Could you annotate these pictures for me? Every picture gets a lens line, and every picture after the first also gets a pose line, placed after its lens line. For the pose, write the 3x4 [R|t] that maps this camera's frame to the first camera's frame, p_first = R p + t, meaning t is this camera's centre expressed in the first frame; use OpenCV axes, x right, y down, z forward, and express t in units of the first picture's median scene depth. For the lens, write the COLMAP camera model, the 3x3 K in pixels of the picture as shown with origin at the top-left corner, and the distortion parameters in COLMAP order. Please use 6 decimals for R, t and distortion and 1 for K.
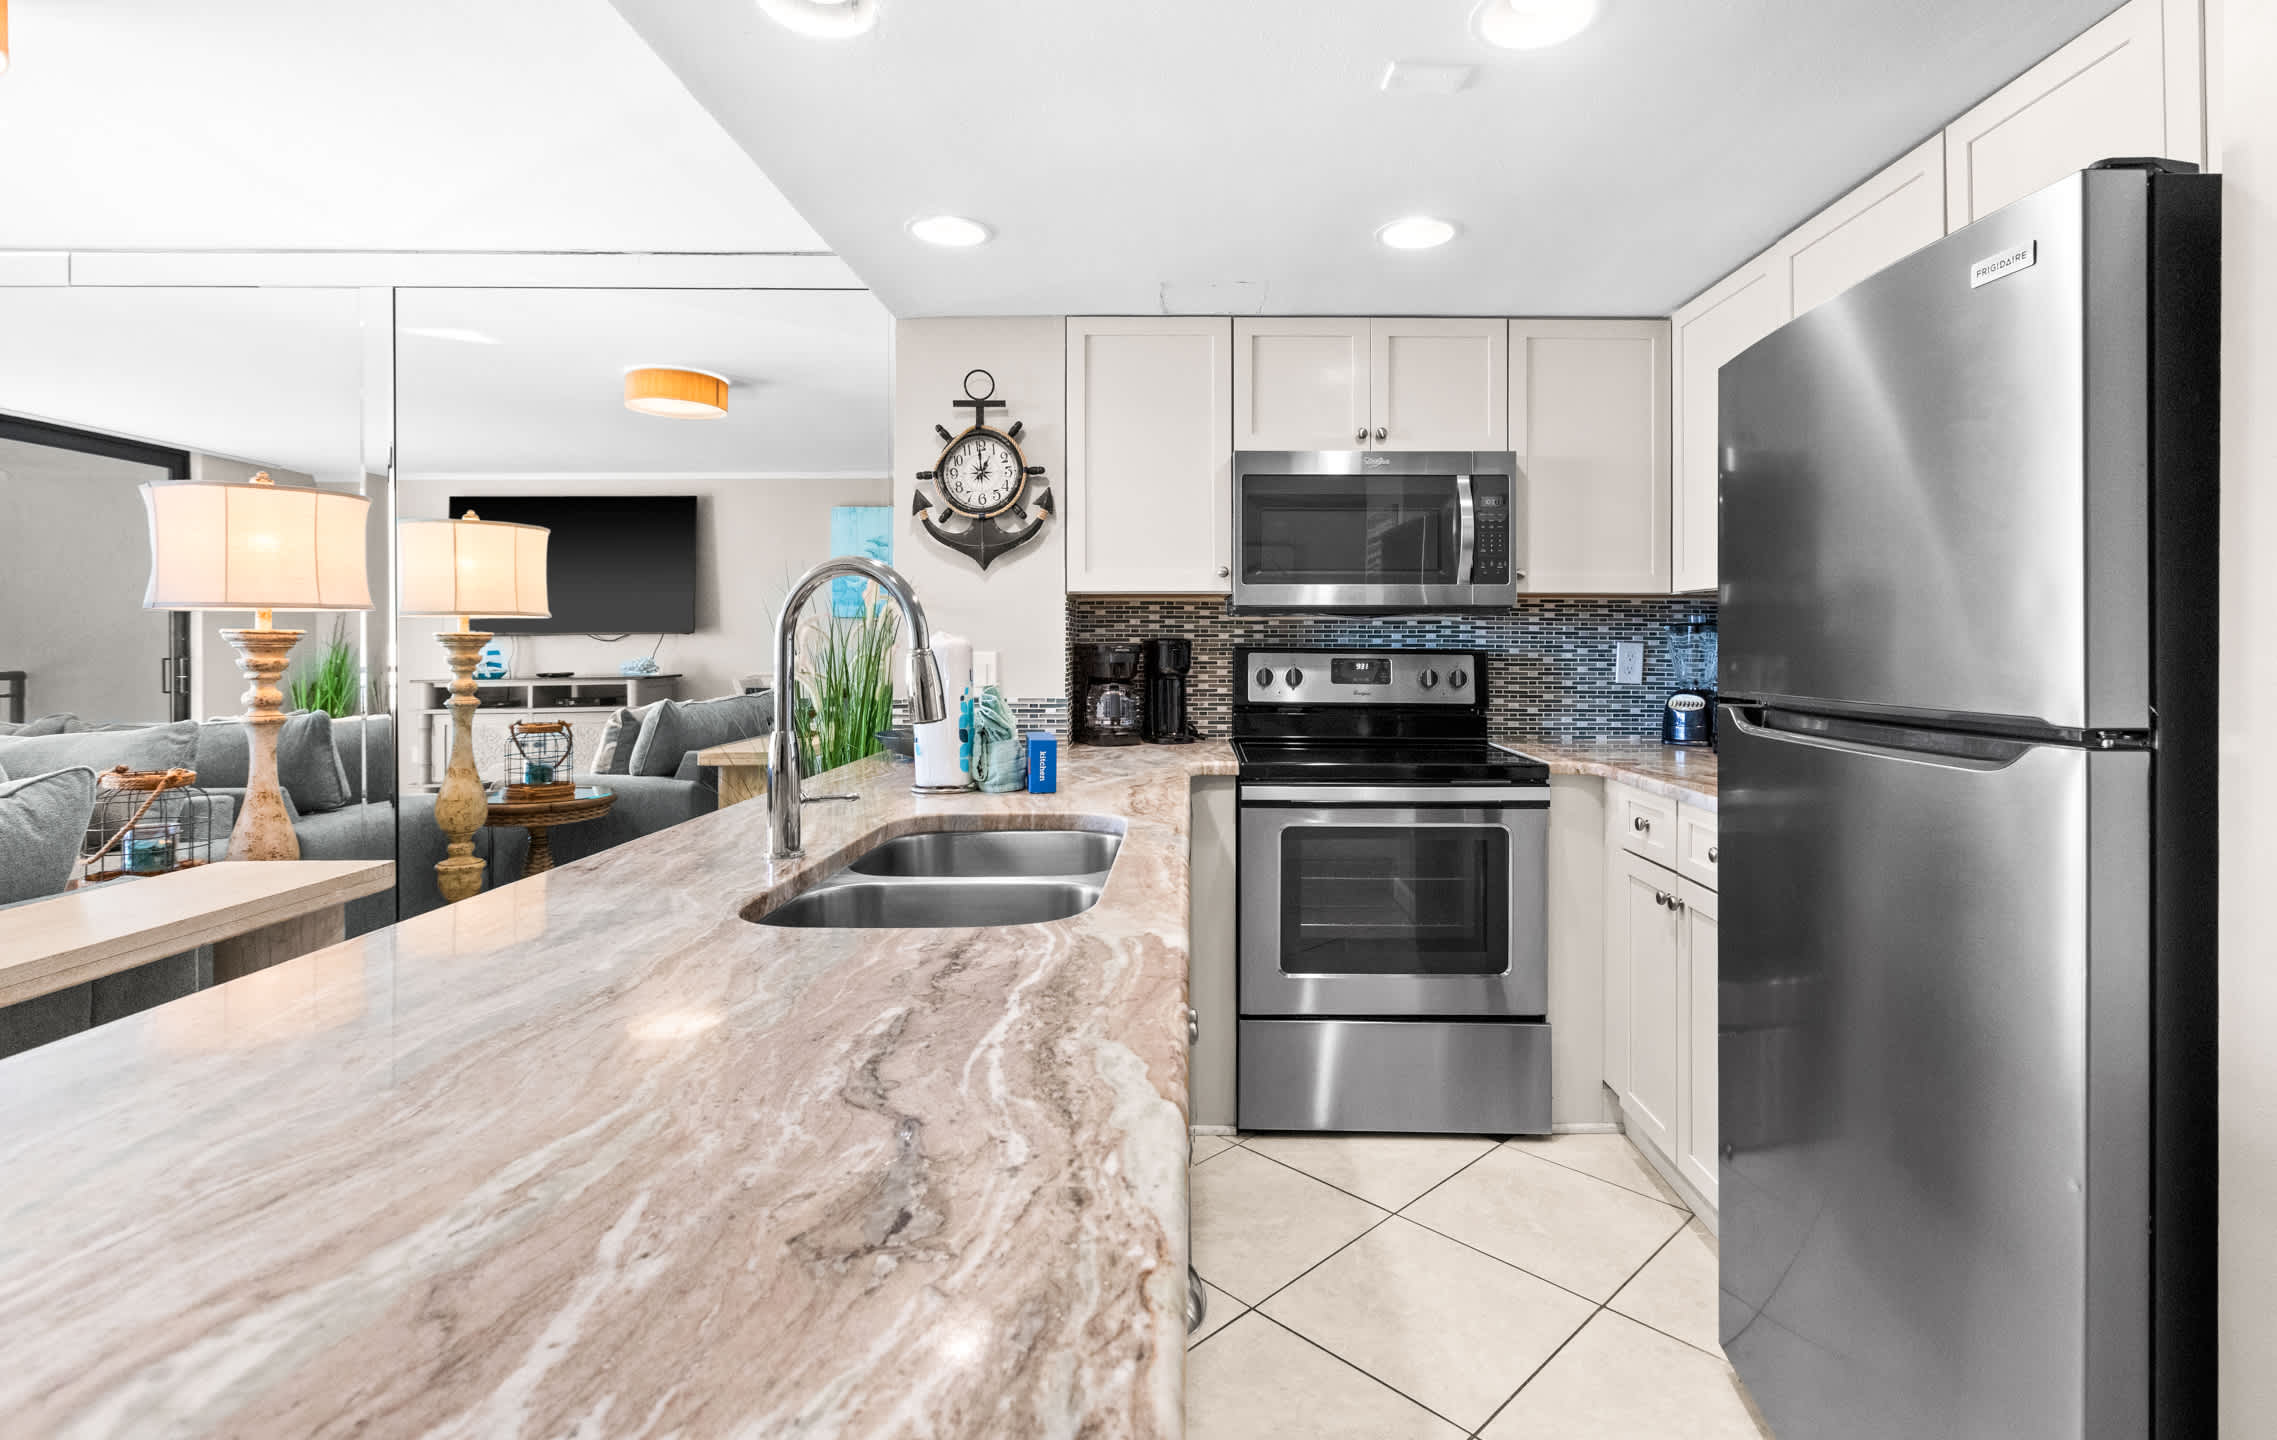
lens RADIAL K [[1088.2, 0, 1200.4], [0, 1088.2, 638.7], [0, 0, 1]] dist [-0.000557, -0.000314]
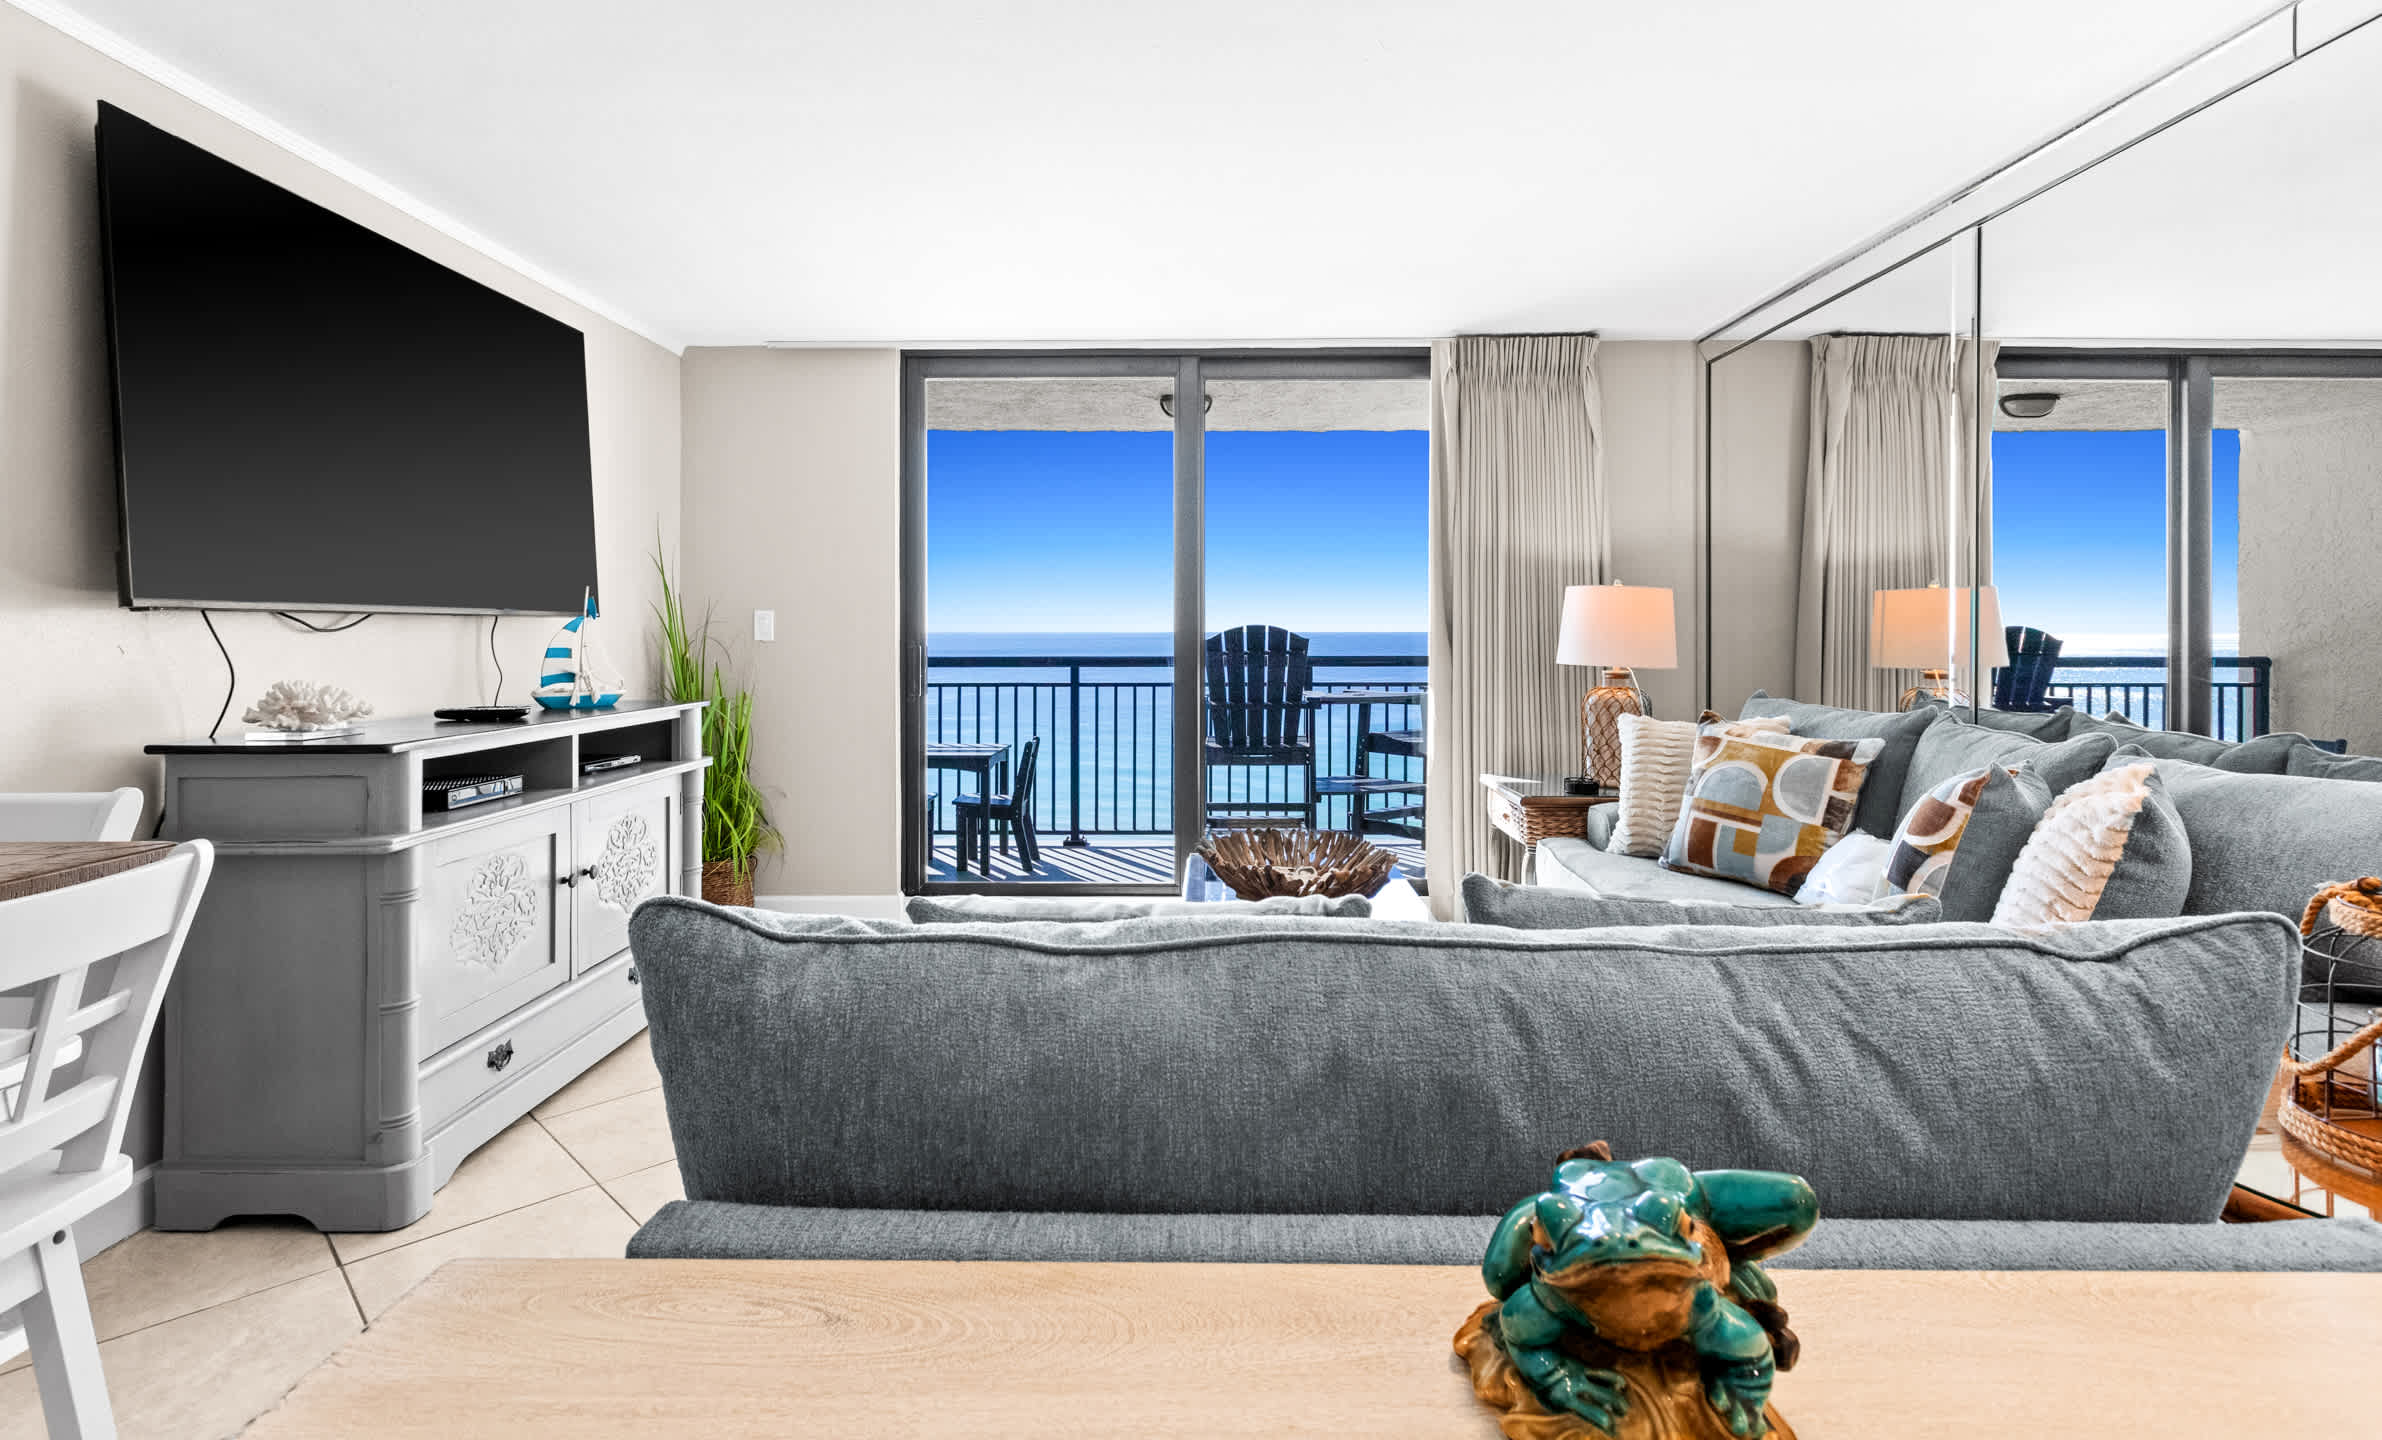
lens RADIAL K [[1135.9, 0, 1191.2], [0, 1135.9, 630.5], [0, 0, 1]] dist [0.001643, 0.000212]
pose [[-0.021951, 0.004666, -0.999748, -0.381802], [0.004009, 0.999981, 0.004579, 0.000761], [0.999751, -0.003908, -0.021969, 0.391346]]
